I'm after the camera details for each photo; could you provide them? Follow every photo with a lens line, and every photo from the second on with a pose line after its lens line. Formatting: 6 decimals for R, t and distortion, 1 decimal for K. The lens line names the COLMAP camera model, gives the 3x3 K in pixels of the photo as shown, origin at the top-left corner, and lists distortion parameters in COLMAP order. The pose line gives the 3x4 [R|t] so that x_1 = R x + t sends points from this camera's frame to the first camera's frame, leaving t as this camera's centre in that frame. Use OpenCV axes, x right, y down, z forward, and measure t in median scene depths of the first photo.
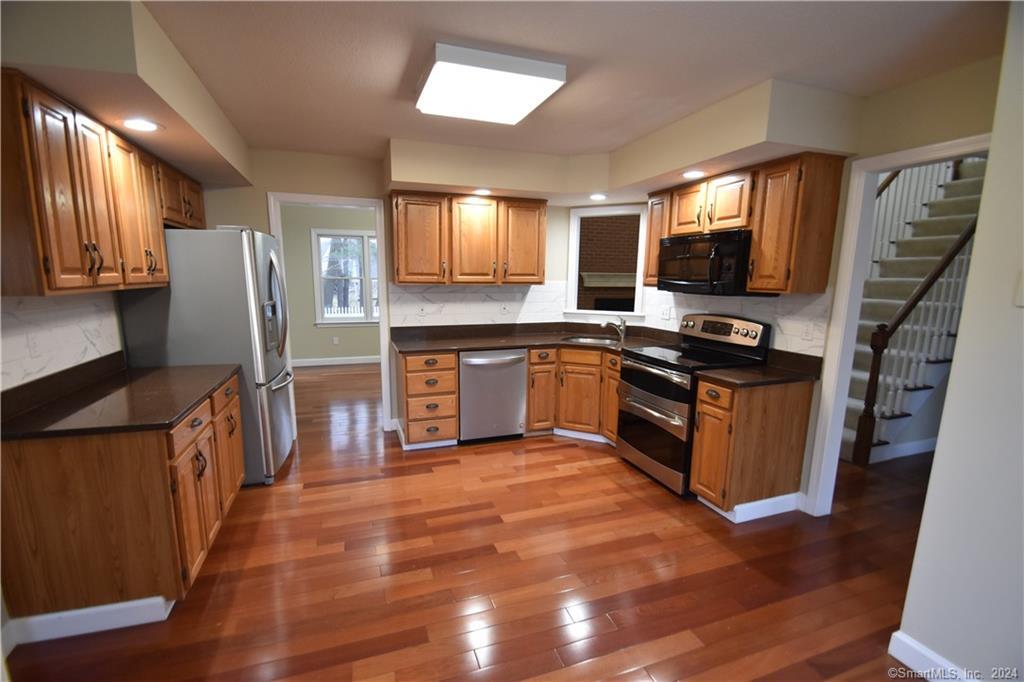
lens RADIAL K [[449.4, 0, 505.6], [0, 449.4, 352.7], [0, 0, 1]] dist [0.003606, -0.013742]
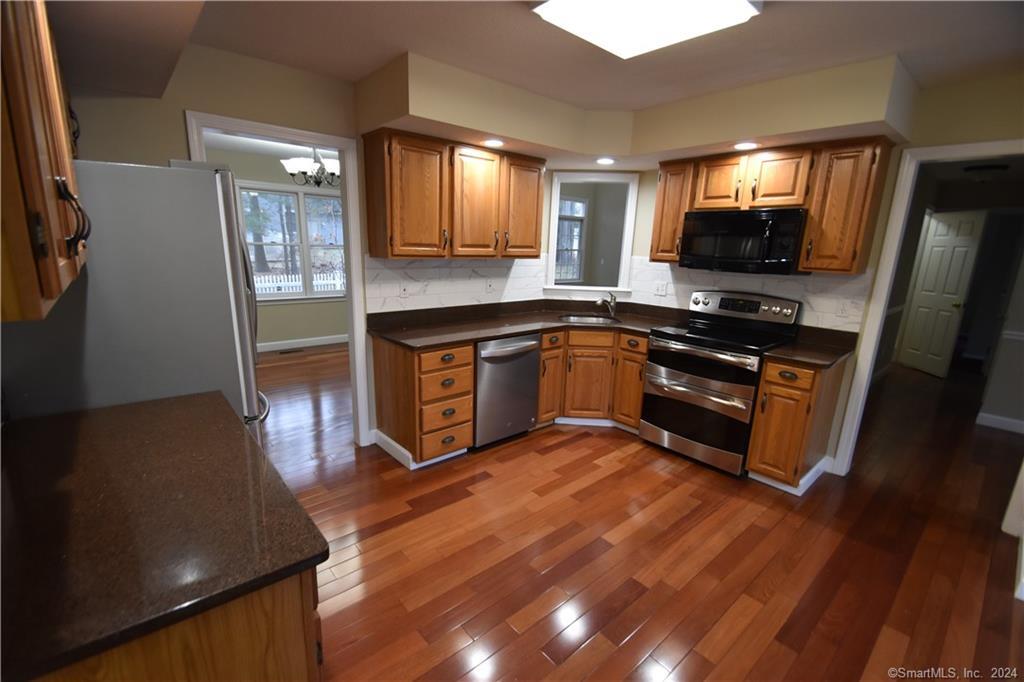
lens RADIAL K [[449.4, 0, 505.6], [0, 449.4, 352.7], [0, 0, 1]] dist [0.003606, -0.013742]
pose [[0.932289, -0.068790, 0.355113, -0.339096], [0.042093, 0.995712, 0.082374, -0.047698], [-0.359257, -0.061849, 0.931187, 0.214456]]
